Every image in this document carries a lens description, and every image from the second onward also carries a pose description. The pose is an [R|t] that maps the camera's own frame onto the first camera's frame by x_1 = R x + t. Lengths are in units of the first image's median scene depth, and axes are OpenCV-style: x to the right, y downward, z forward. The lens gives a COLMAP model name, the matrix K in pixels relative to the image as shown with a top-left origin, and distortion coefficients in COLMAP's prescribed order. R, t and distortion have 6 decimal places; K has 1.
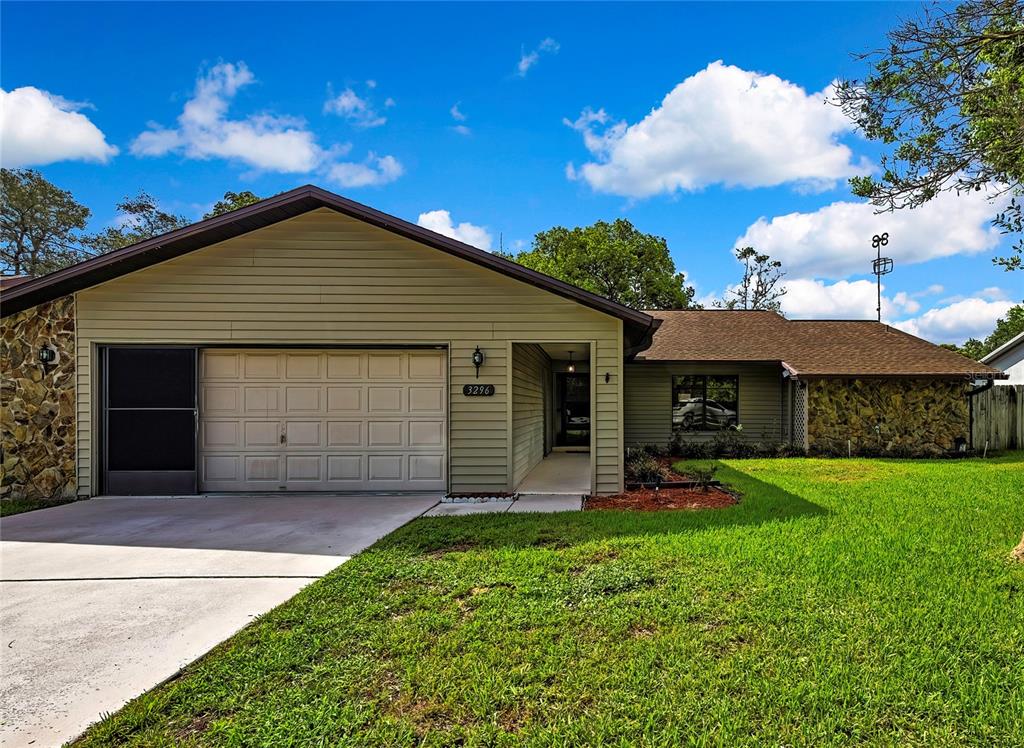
lens RADIAL K [[529.1, 0, 554.6], [0, 529.1, 406.8], [0, 0, 1]] dist [0.008729, -0.000146]
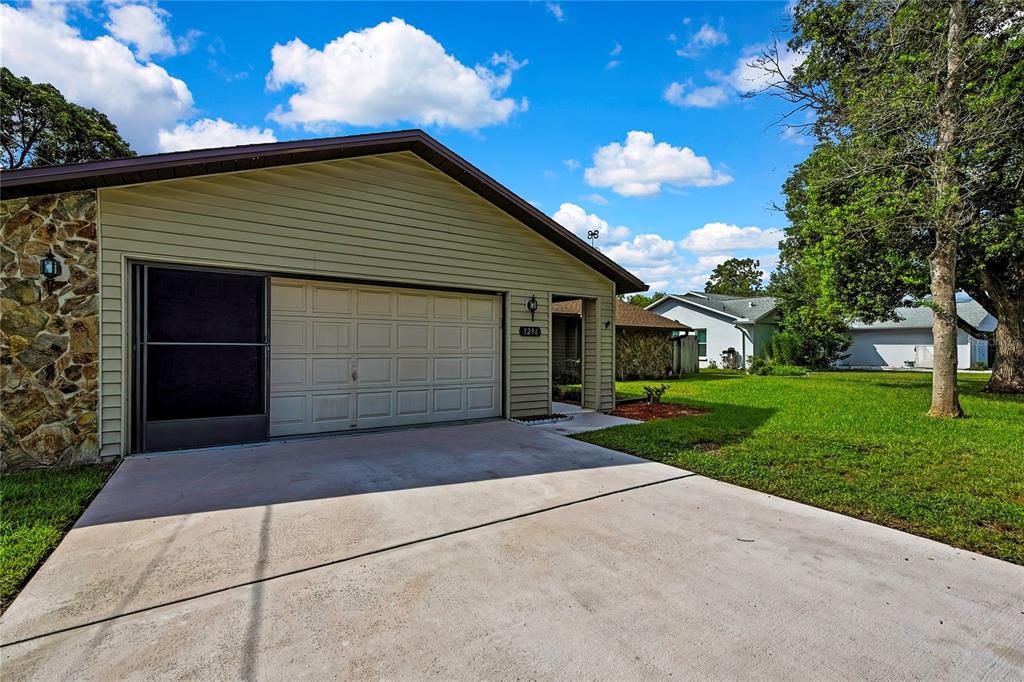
lens RADIAL K [[452.9, 0, 511.1], [0, 452.9, 344.8], [0, 0, 1]] dist [0.002307, 0.001505]
pose [[0.851042, 0.010761, 0.524987, -0.715780], [-0.009957, 0.999941, -0.004354, 0.003843], [-0.525003, -0.001522, 0.851099, 0.140961]]
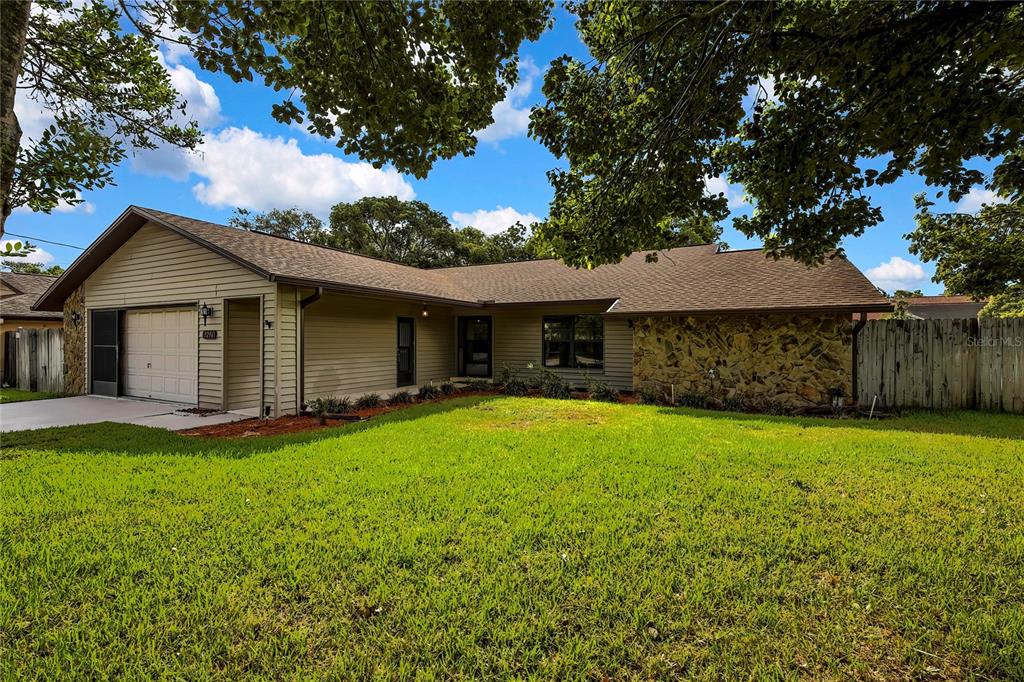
lens RADIAL K [[452.9, 0, 511.4], [0, 452.9, 341.4], [0, 0, 1]] dist [0.002307, 0.001505]
pose [[0.880851, 0.003822, -0.473379, 1.111796], [-0.002777, 0.999992, 0.002906, -0.018693], [0.473386, -0.001246, 0.880854, 0.320018]]
